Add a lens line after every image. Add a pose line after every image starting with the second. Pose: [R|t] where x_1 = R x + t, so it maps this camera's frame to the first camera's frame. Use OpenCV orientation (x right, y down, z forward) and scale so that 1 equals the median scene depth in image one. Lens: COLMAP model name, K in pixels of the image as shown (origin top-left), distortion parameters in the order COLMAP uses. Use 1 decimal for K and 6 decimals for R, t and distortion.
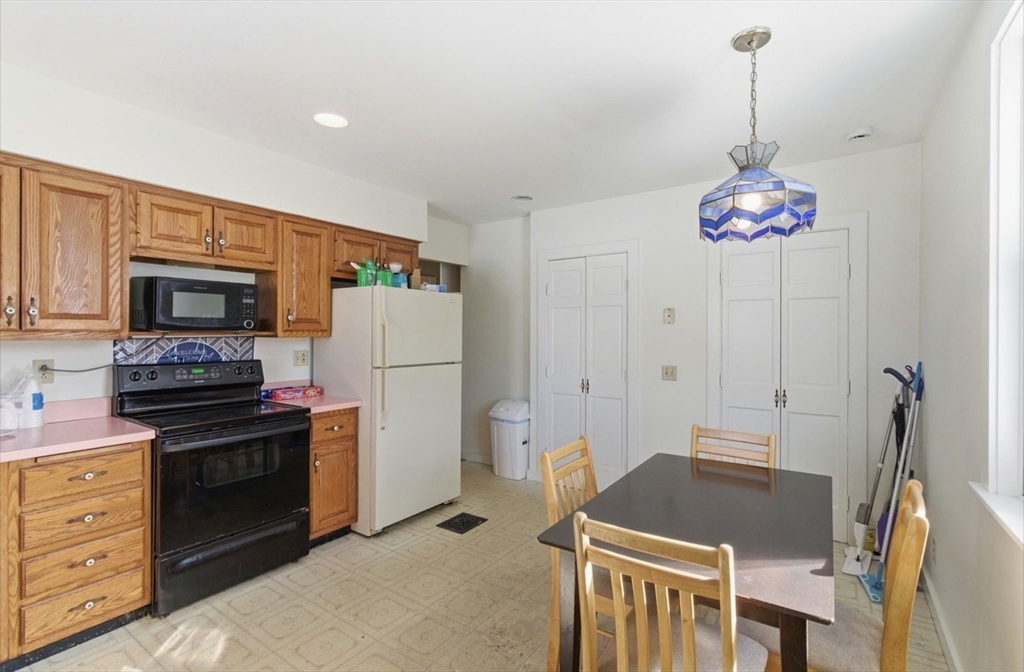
lens RADIAL K [[464.2, 0, 515.5], [0, 464.2, 335.7], [0, 0, 1]] dist [-0.001956, 0.002025]
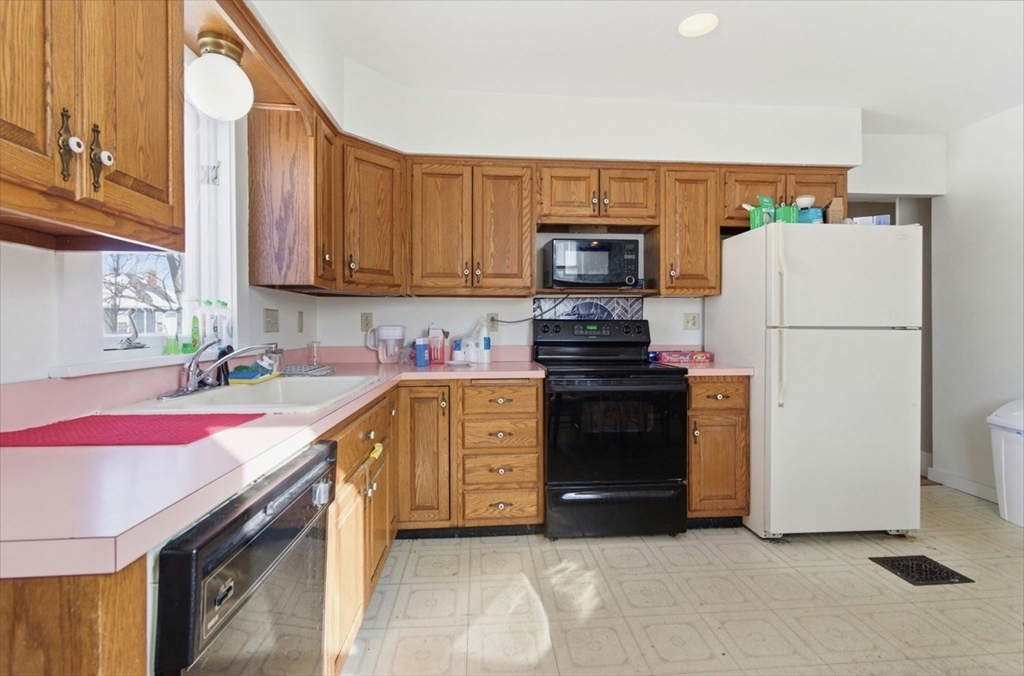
lens RADIAL K [[464.2, 0, 520.5], [0, 464.2, 327.1], [0, 0, 1]] dist [-0.001956, 0.002025]
pose [[0.635292, -0.004447, -0.772259, 0.043392], [-0.001425, 0.999975, -0.006930, 0.082315], [0.772271, 0.005503, 0.635270, 0.183796]]
